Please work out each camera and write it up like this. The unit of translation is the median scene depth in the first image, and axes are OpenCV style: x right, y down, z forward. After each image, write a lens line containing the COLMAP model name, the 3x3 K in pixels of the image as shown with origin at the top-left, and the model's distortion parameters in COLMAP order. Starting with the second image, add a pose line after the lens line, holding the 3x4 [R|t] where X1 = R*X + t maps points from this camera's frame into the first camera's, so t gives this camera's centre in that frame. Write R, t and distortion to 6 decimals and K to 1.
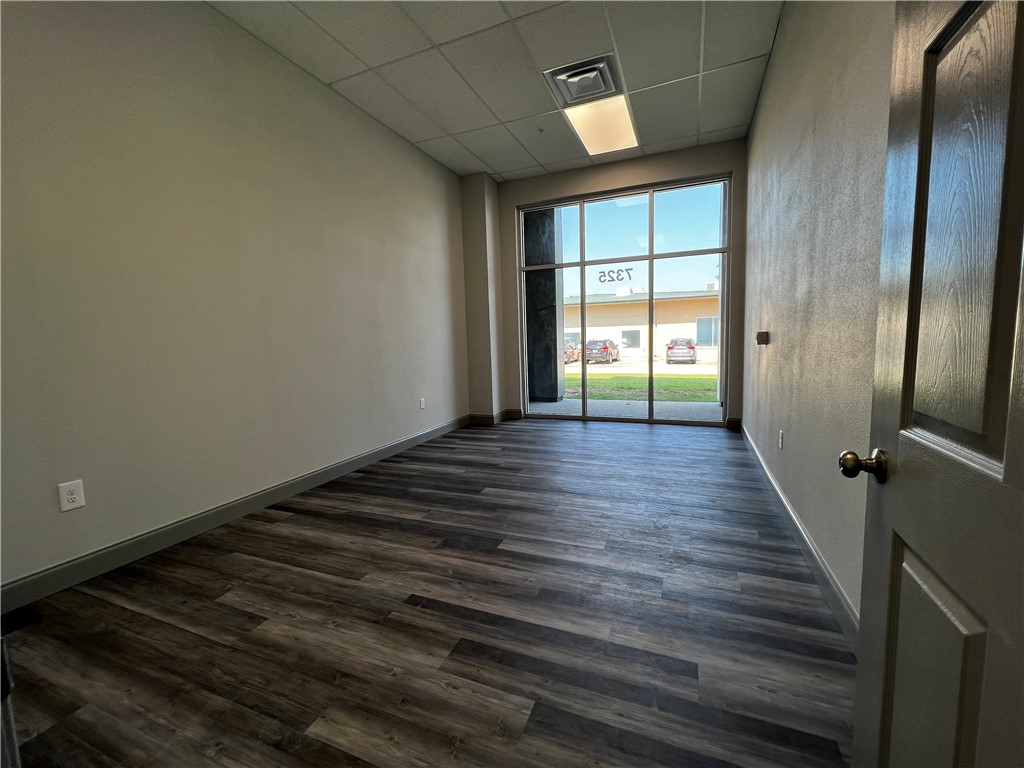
lens RADIAL K [[420.3, 0, 511.8], [0, 420.3, 382.7], [0, 0, 1]] dist [-0.003209, 0.000082]
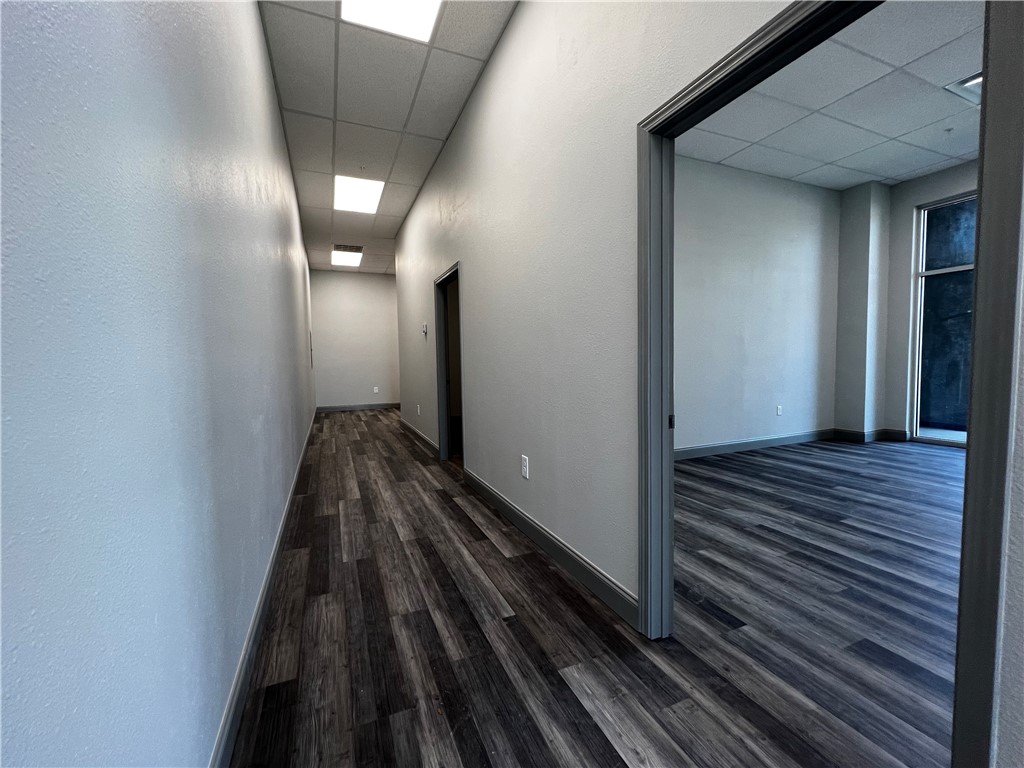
lens RADIAL K [[420.3, 0, 513.0], [0, 420.3, 385.0], [0, 0, 1]] dist [-0.003209, 0.000082]
pose [[0.709252, 0.059555, -0.702435, 0.094480], [-0.075169, 0.997133, 0.008643, 0.040368], [0.700936, 0.046671, 0.711696, -0.430550]]
